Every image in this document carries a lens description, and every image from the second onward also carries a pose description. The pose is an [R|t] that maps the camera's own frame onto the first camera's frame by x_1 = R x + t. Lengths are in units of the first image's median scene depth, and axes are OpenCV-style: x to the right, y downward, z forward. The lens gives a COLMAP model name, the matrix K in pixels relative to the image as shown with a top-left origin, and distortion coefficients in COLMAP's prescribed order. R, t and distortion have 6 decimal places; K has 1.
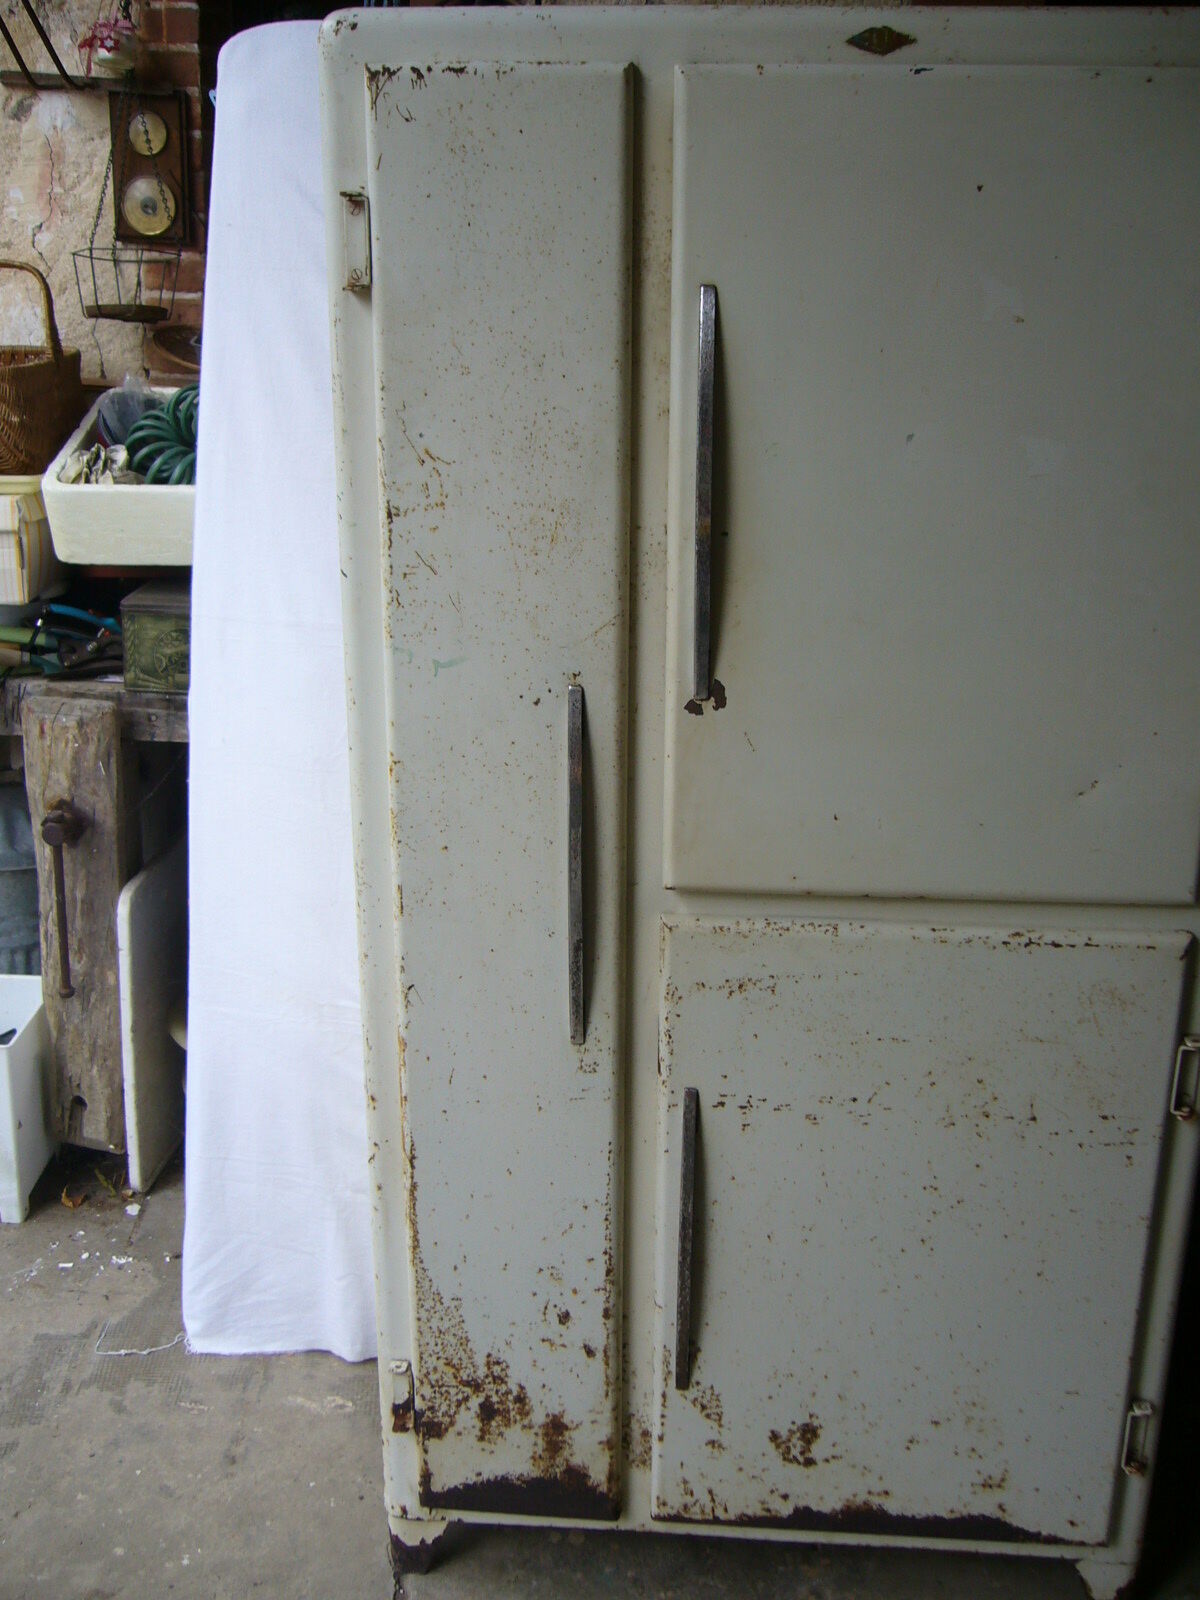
lens RADIAL K [[1695.0, 0, 640.7], [0, 1695.0, 790.1], [0, 0, 1]] dist [-0.065540, 0.000000]
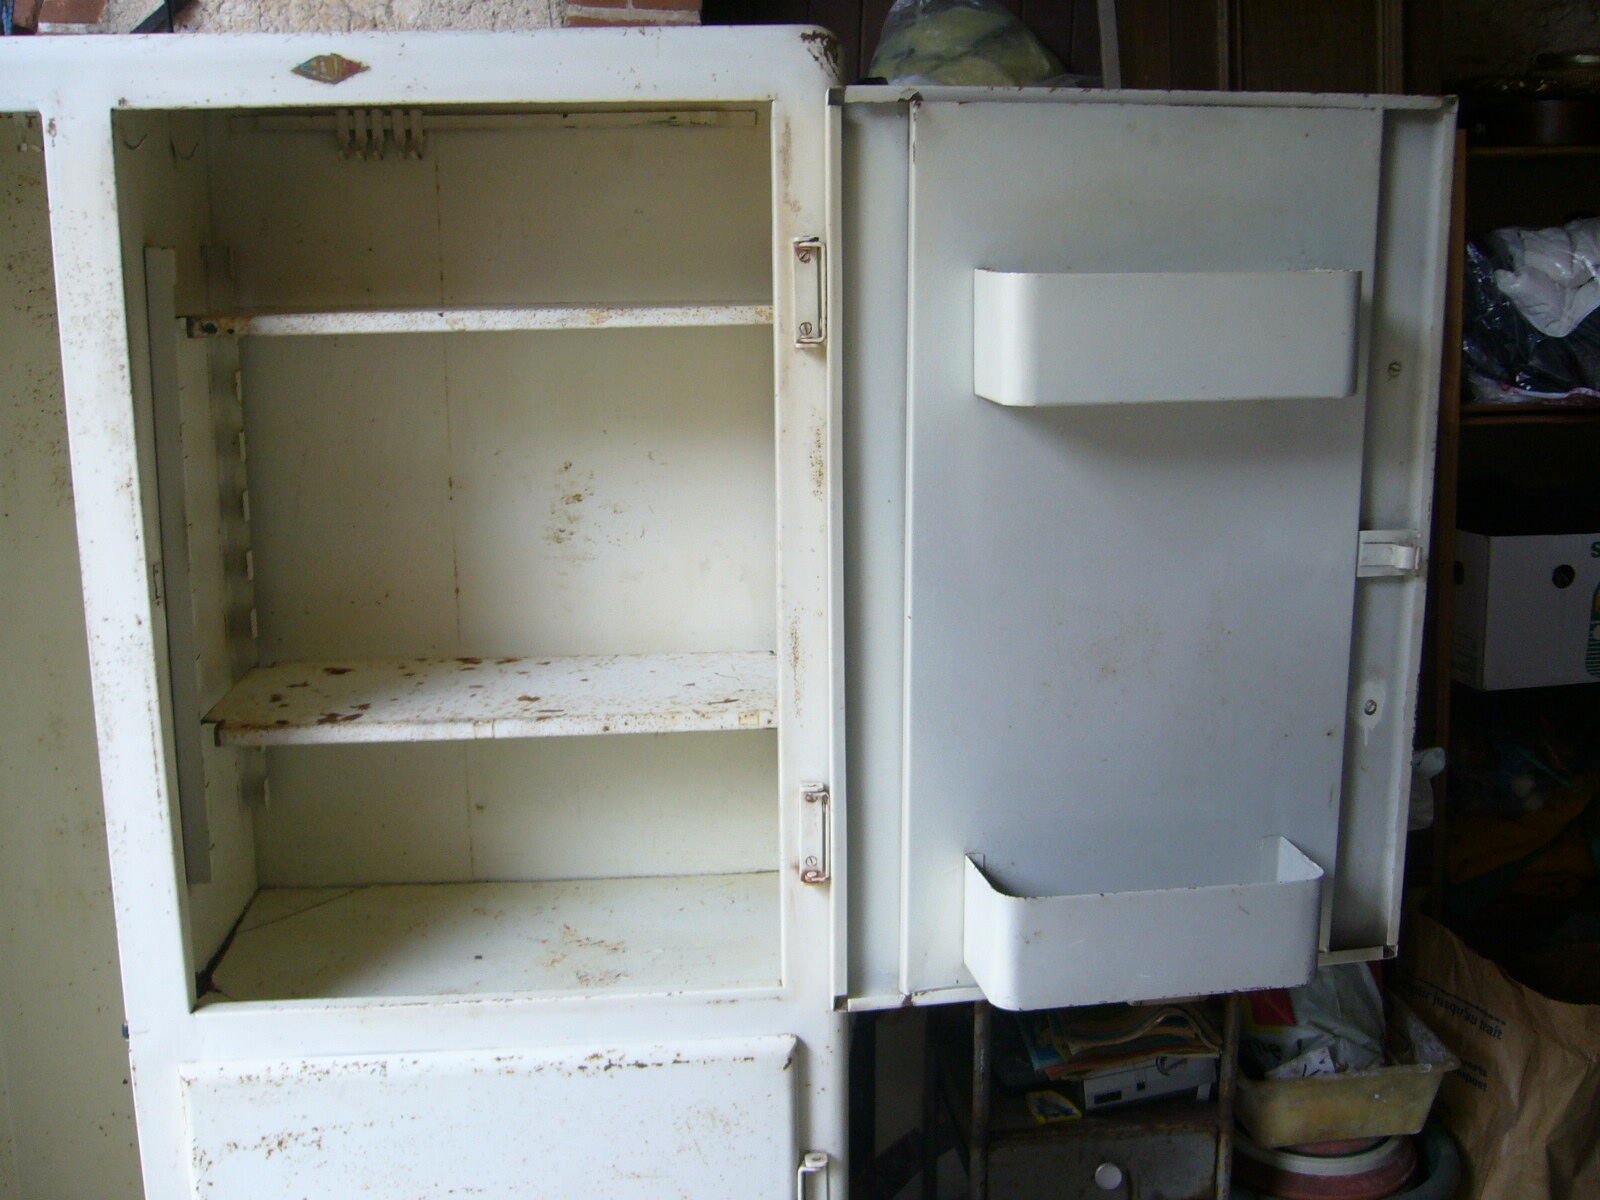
lens RADIAL K [[1695.0, 0, 798.2], [0, 1695.0, 582.2], [0, 0, 1]] dist [-0.065540, 0.000000]
pose [[0.986598, -0.053532, 0.154142, 0.182516], [0.074007, 0.988706, -0.130321, -0.030824], [-0.145424, 0.139982, 0.979417, 0.092110]]
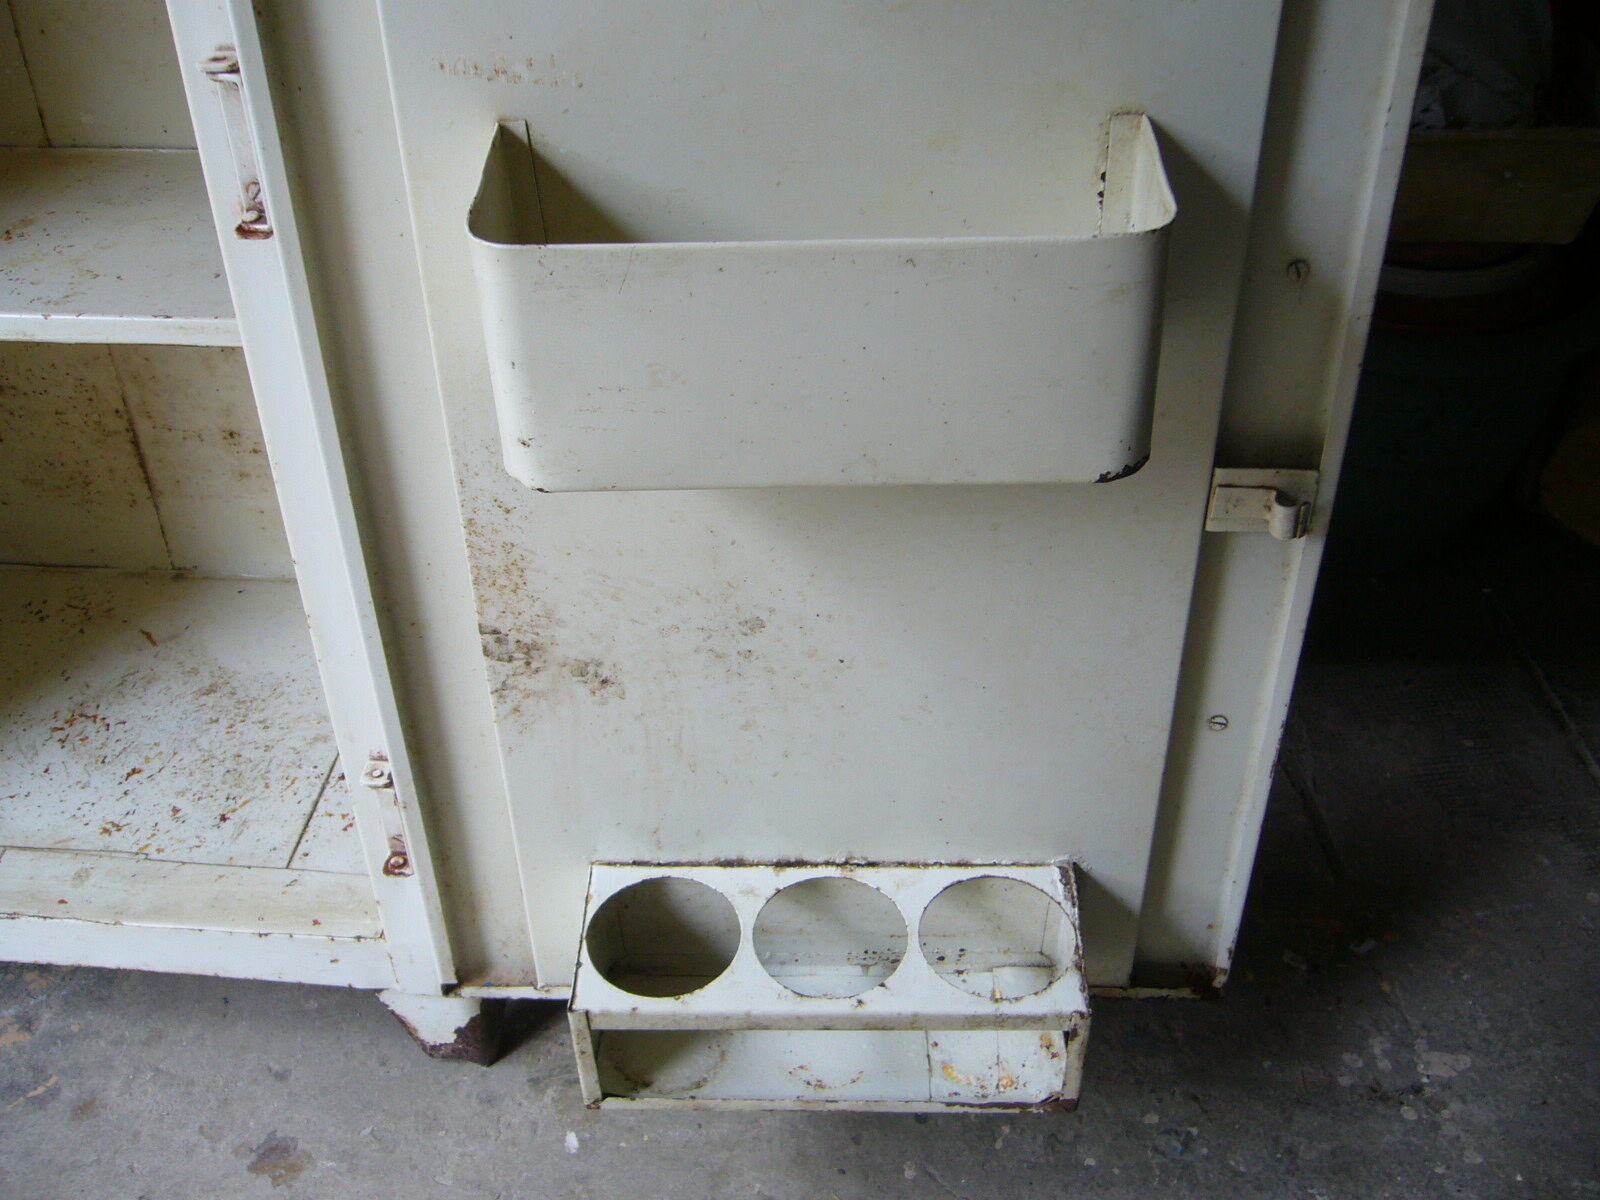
lens RADIAL K [[1695.0, 0, 807.6], [0, 1695.0, 559.6], [0, 0, 1]] dist [-0.065540, 0.000000]
pose [[0.999713, -0.019591, -0.013753, 0.444332], [0.022954, 0.947566, 0.318734, 0.124336], [0.006787, -0.318958, 0.947744, 0.480427]]
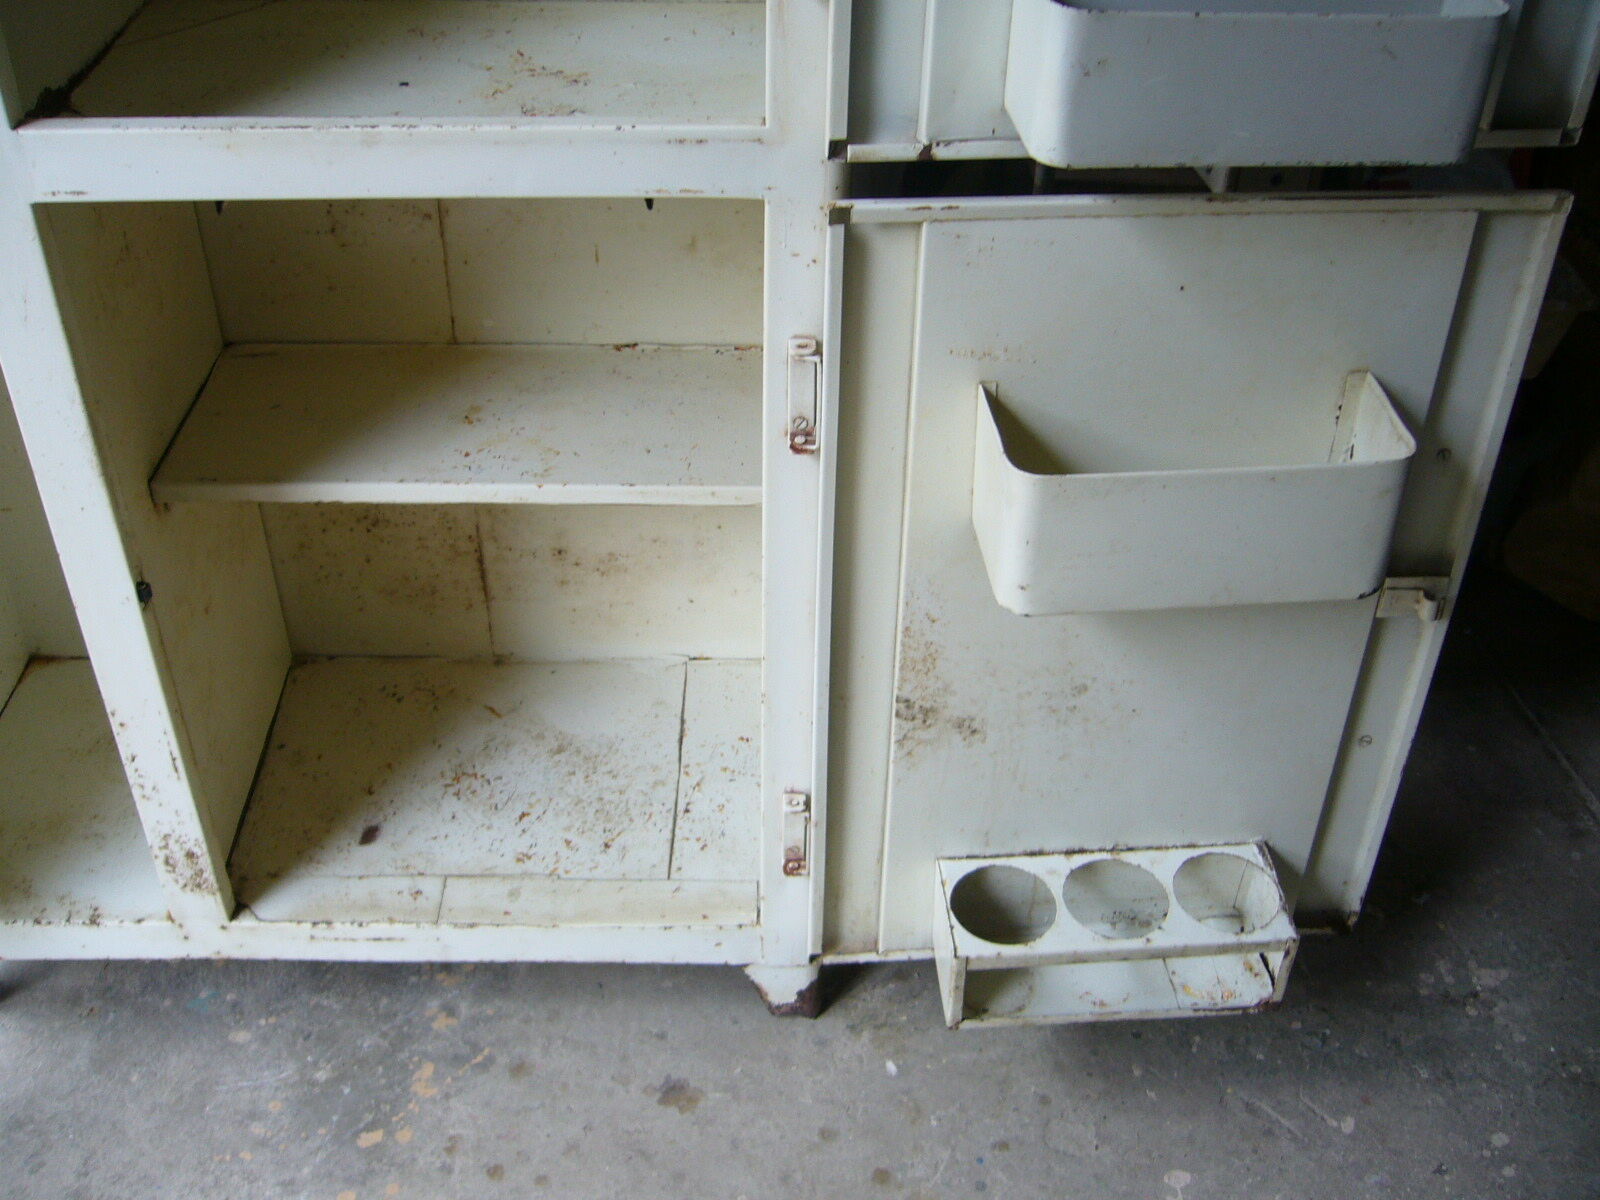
lens RADIAL K [[1695.0, 0, 805.6], [0, 1695.0, 567.6], [0, 0, 1]] dist [-0.065540, 0.000000]
pose [[0.995777, -0.052864, 0.075060, 0.246589], [0.027376, 0.951363, 0.306853, 0.017510], [-0.087631, -0.303502, 0.948793, 0.265242]]
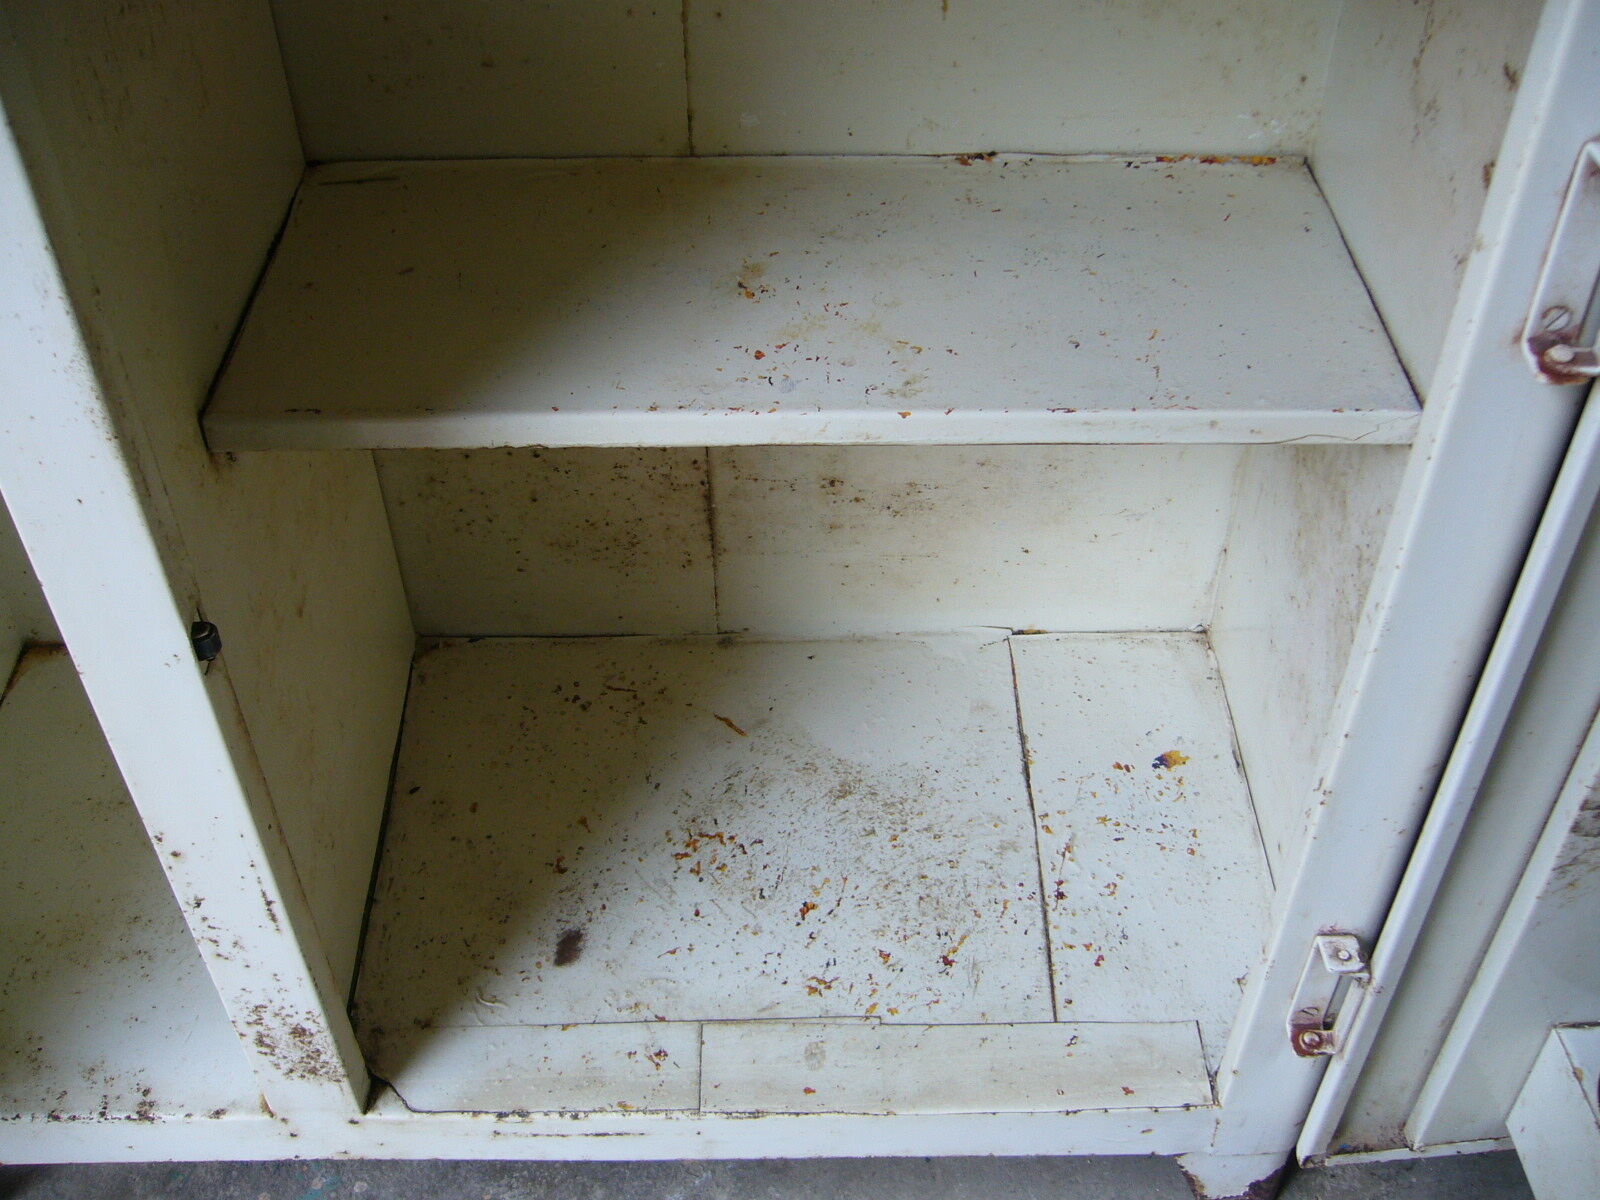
lens RADIAL K [[1695.0, 0, 807.6], [0, 1695.0, 563.2], [0, 0, 1]] dist [-0.065540, 0.000000]
pose [[0.995766, -0.072989, 0.055878, 0.132971], [0.044091, 0.912637, 0.406387, 0.075312], [-0.080659, -0.402203, 0.911991, 0.619663]]
